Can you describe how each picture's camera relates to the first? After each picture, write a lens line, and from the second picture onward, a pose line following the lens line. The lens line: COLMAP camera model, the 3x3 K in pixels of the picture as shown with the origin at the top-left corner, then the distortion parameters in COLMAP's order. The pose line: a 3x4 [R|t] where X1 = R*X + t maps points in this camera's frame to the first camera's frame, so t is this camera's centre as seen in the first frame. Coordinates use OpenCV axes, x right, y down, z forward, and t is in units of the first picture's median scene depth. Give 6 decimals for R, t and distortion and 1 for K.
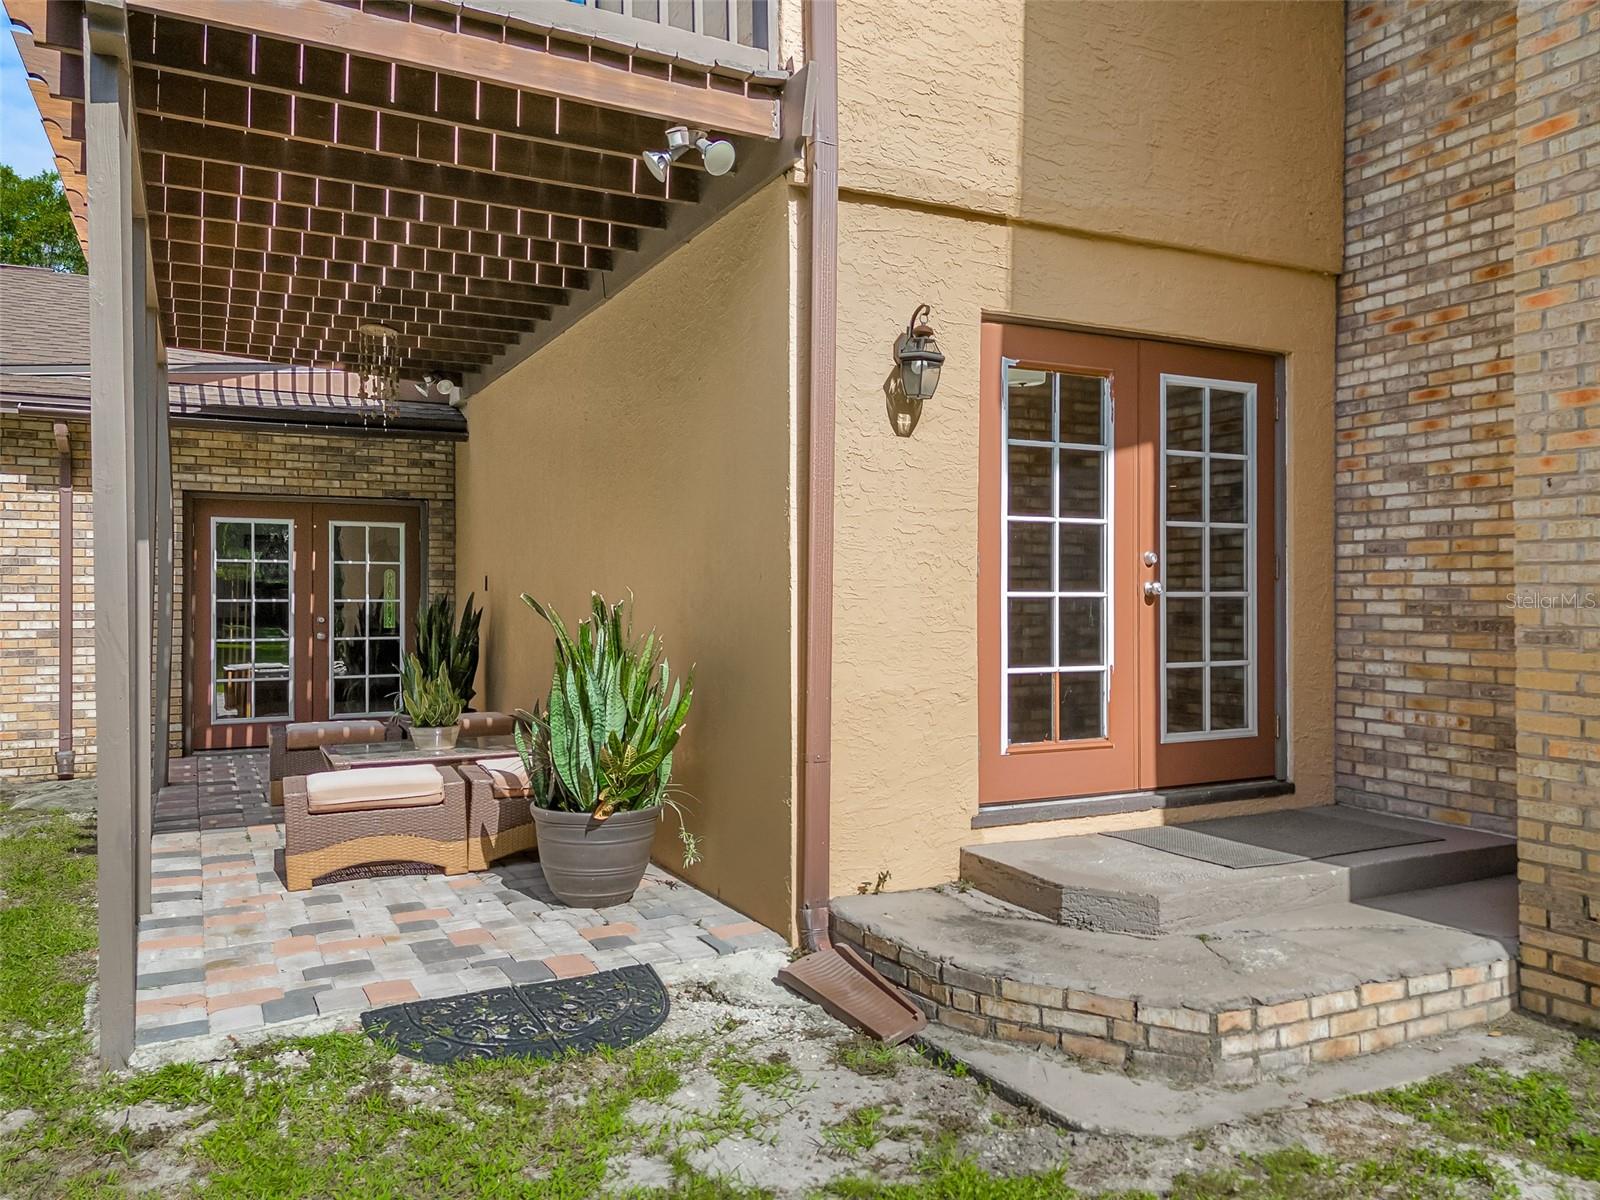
lens RADIAL K [[1228.5, 0, 806.2], [0, 1228.5, 605.6], [0, 0, 1]] dist [0.071738, -0.004978]
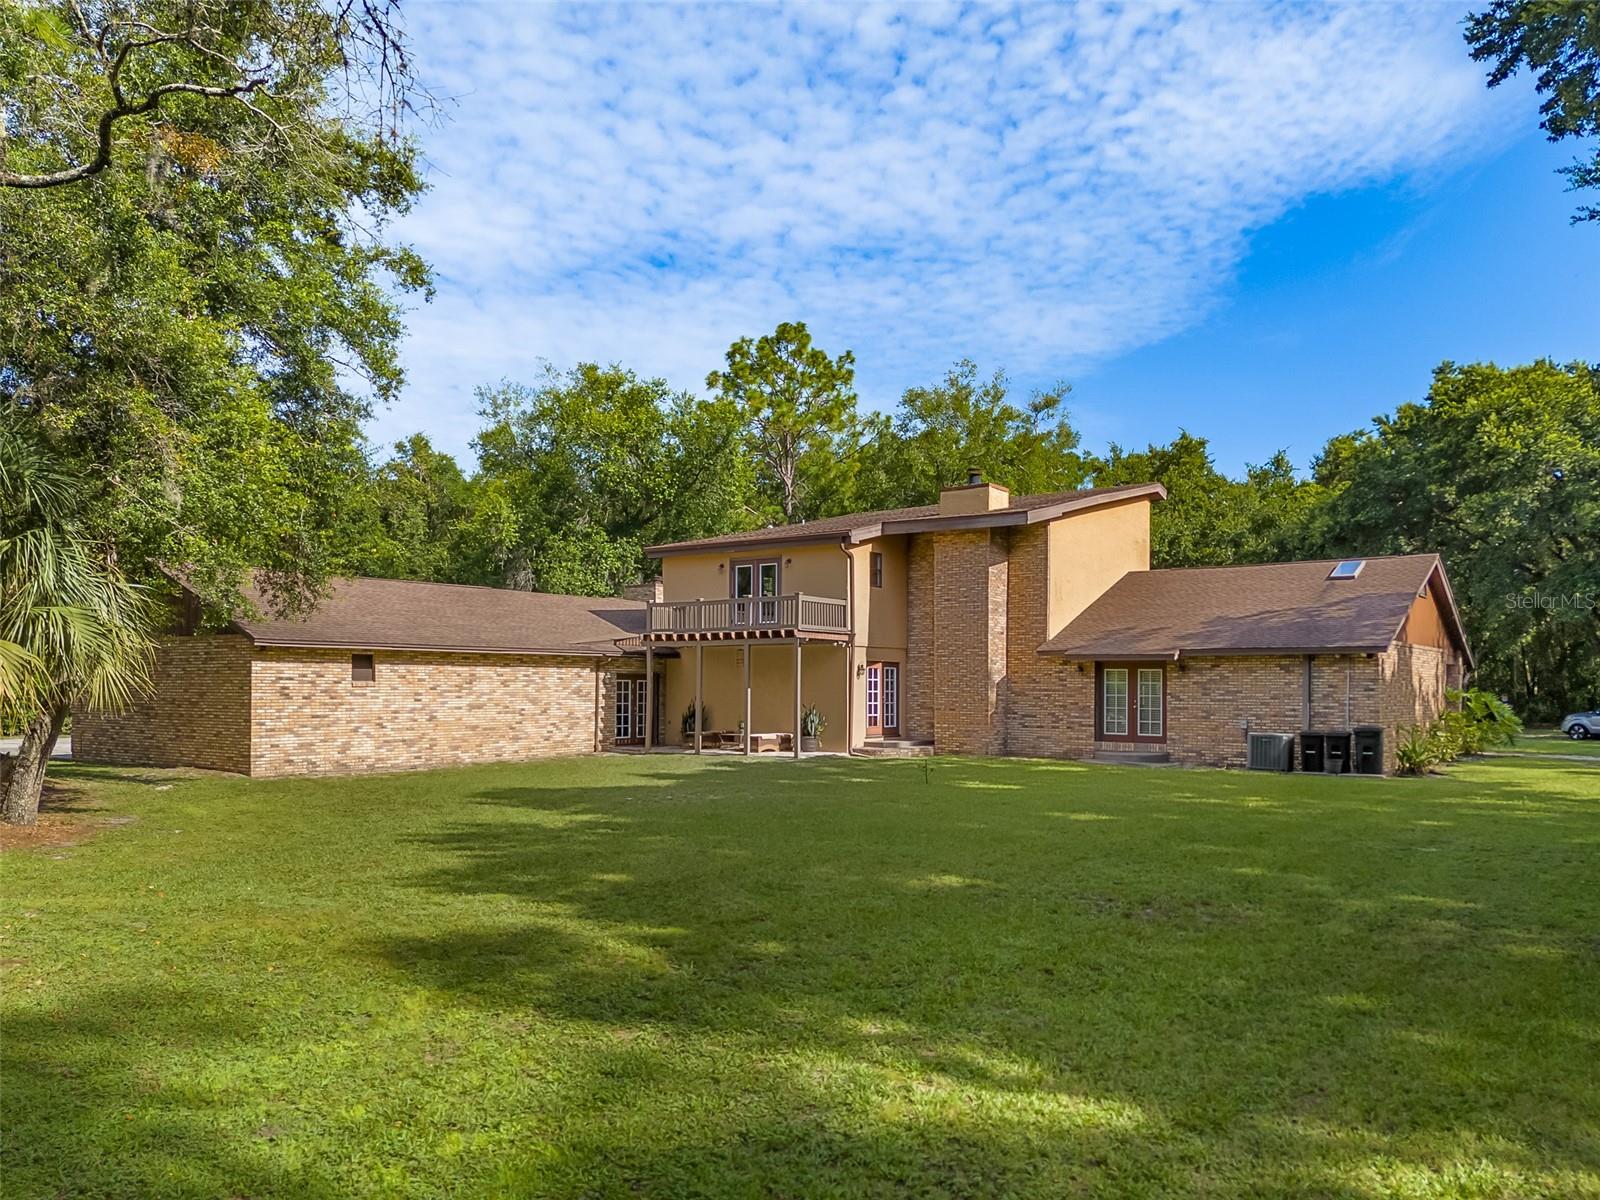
lens RADIAL K [[1228.5, 0, 806.2], [0, 1228.5, 605.6], [0, 0, 1]] dist [0.071738, -0.004978]
pose [[0.894551, 0.036630, 0.445462, -1.916125], [-0.003029, 0.997110, -0.075908, -0.018143], [-0.446955, 0.066554, 0.892077, -2.949012]]
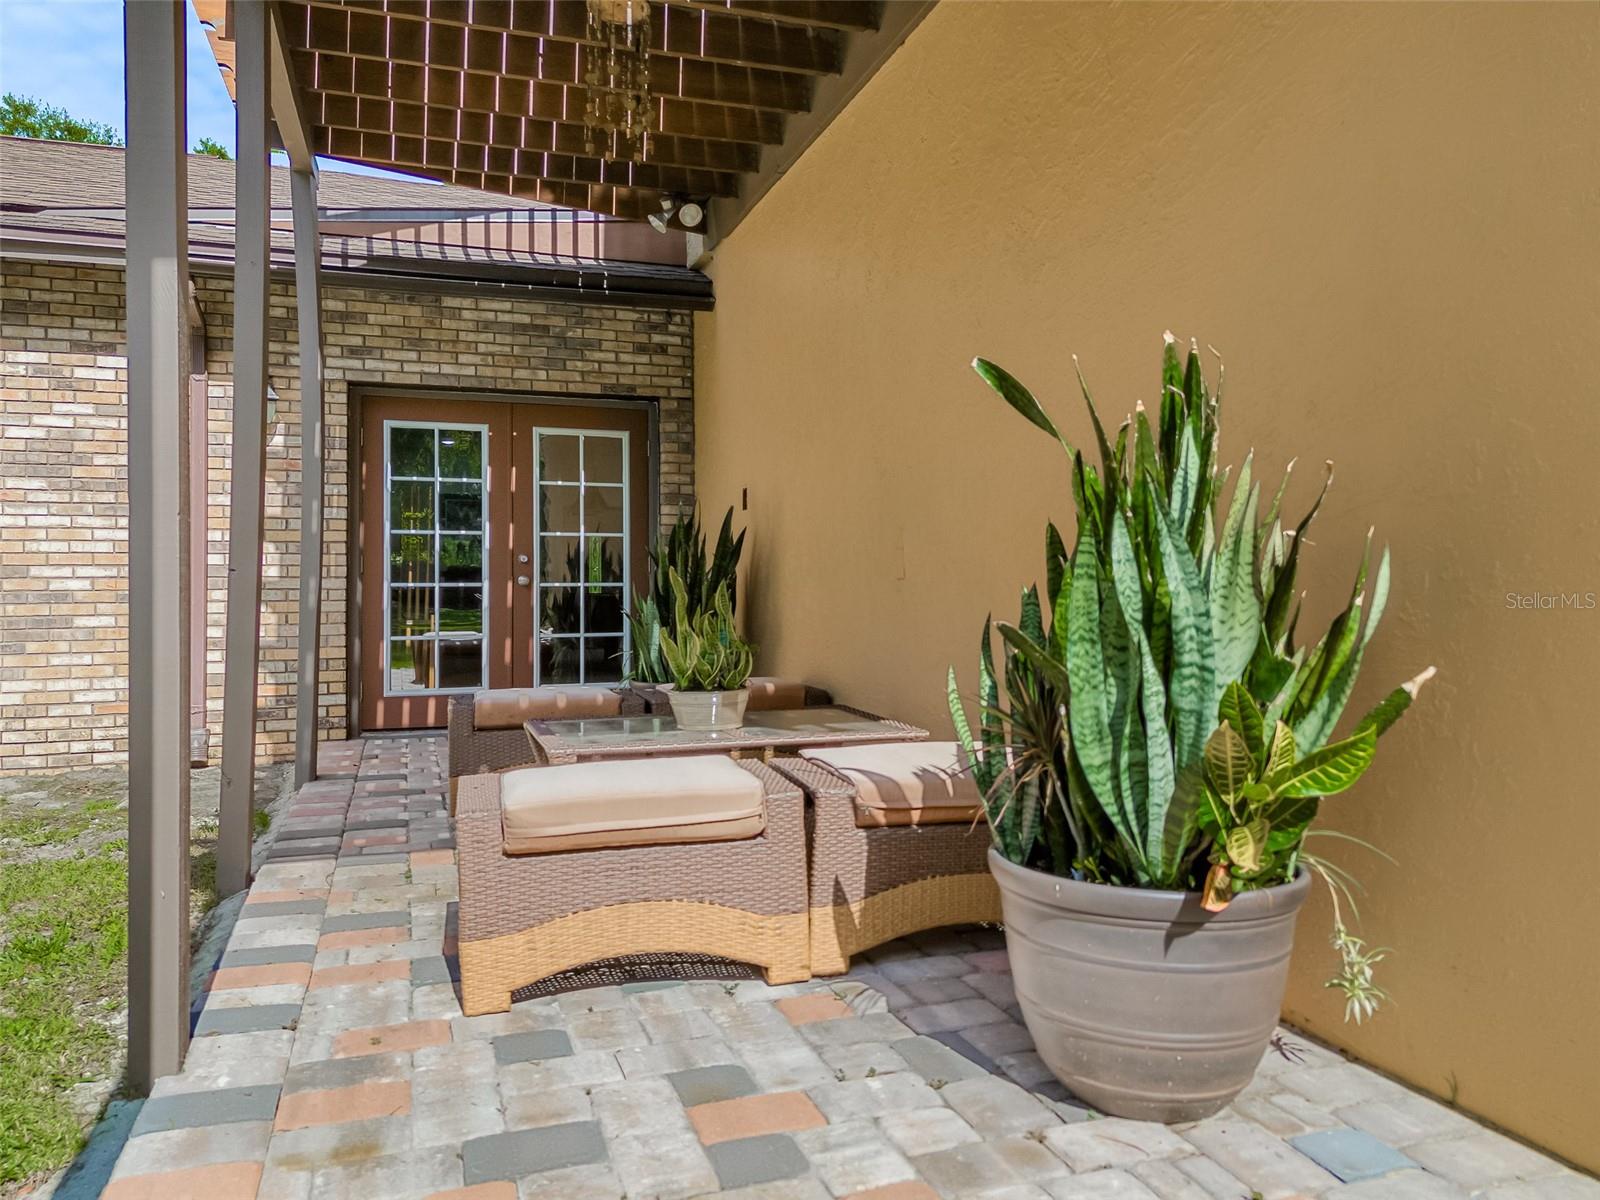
lens RADIAL K [[1228.5, 0, 806.2], [0, 1228.5, 605.6], [0, 0, 1]] dist [0.071738, -0.004978]
pose [[0.989355, -0.001304, -0.145513, -0.123182], [0.001730, 0.999995, 0.002798, 0.040349], [0.145509, -0.003020, 0.989352, 0.313084]]
